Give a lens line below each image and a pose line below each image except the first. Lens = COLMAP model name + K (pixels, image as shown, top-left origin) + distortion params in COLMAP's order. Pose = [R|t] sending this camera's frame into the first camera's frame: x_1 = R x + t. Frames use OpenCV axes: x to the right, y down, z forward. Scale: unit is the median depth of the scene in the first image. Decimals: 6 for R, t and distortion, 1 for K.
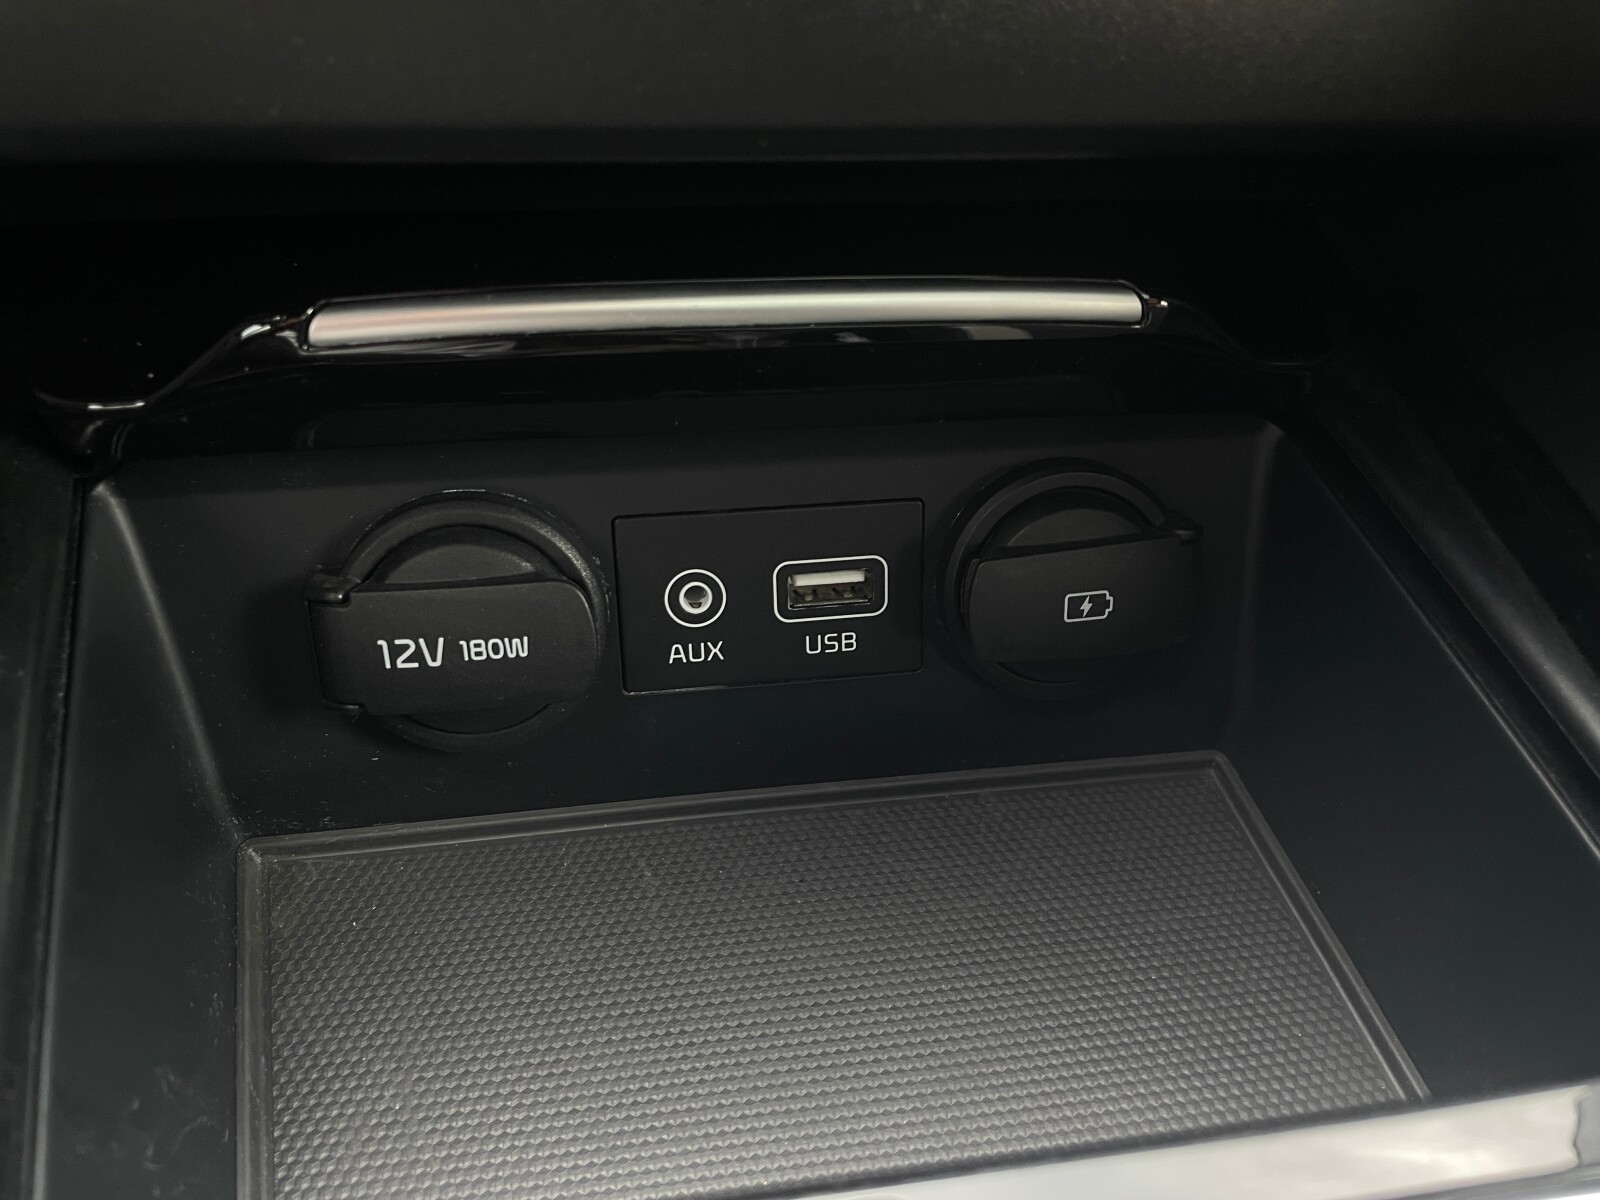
lens RADIAL K [[1232.5, 0, 799.8], [0, 1232.5, 602.9], [0, 0, 1]] dist [0.084729, -0.102446]
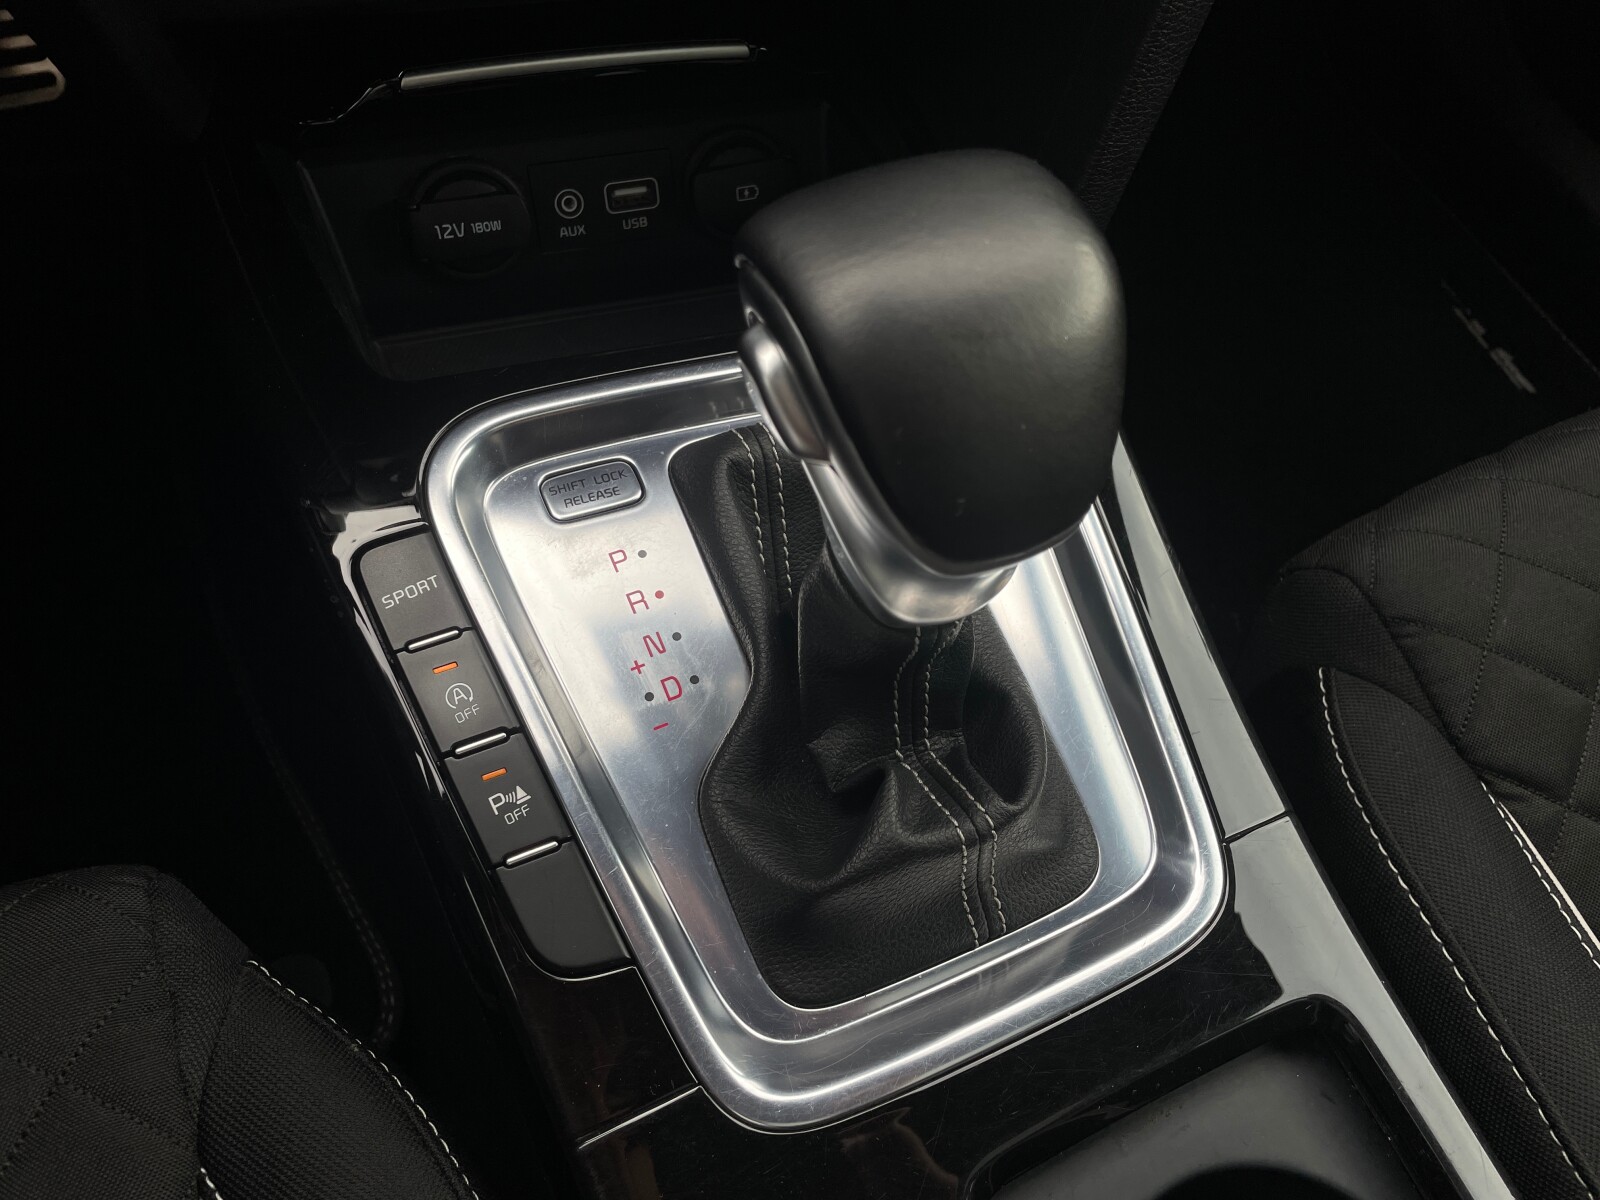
lens RADIAL K [[1232.5, 0, 799.5], [0, 1232.5, 593.0], [0, 0, 1]] dist [0.084729, -0.102446]
pose [[0.985643, -0.115317, 0.123330, -0.035538], [0.087863, 0.974052, 0.208575, 0.247925], [-0.144182, -0.194744, 0.970199, -1.341055]]
